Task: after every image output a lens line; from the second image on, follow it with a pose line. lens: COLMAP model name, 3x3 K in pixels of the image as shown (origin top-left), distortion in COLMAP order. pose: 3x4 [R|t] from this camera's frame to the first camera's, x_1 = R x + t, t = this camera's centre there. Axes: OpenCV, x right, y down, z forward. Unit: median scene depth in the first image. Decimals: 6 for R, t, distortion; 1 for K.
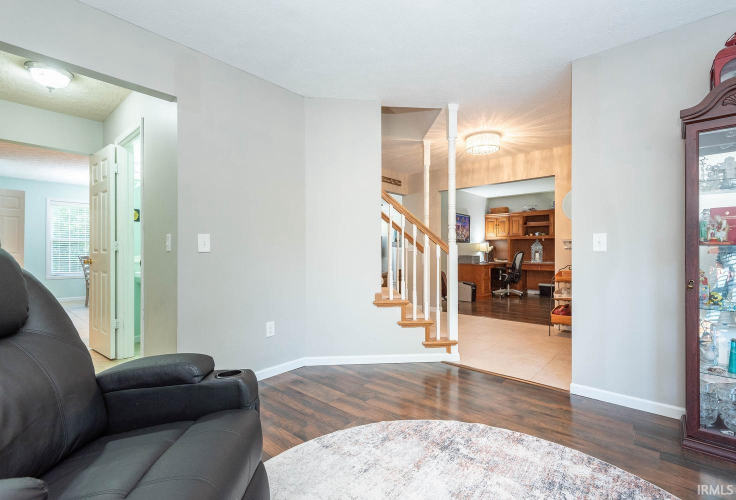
lens RADIAL K [[340.8, 0, 369.5], [0, 340.8, 250.1], [0, 0, 1]] dist [-0.000130, -0.000084]
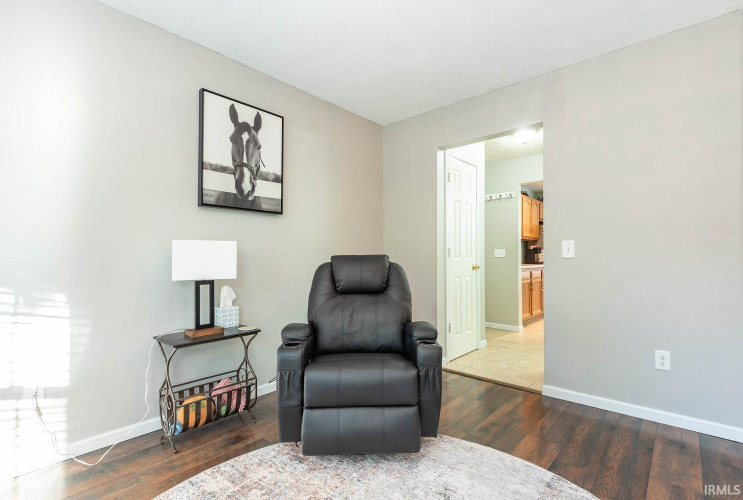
lens RADIAL K [[343.1, 0, 373.0], [0, 343.1, 255.7], [0, 0, 1]] dist [0.005314, -0.002131]
pose [[0.003063, -0.000230, -0.999995, 0.557128], [-0.000234, 1.000000, -0.000231, 0.000176], [0.999995, 0.000234, 0.003063, 0.421205]]
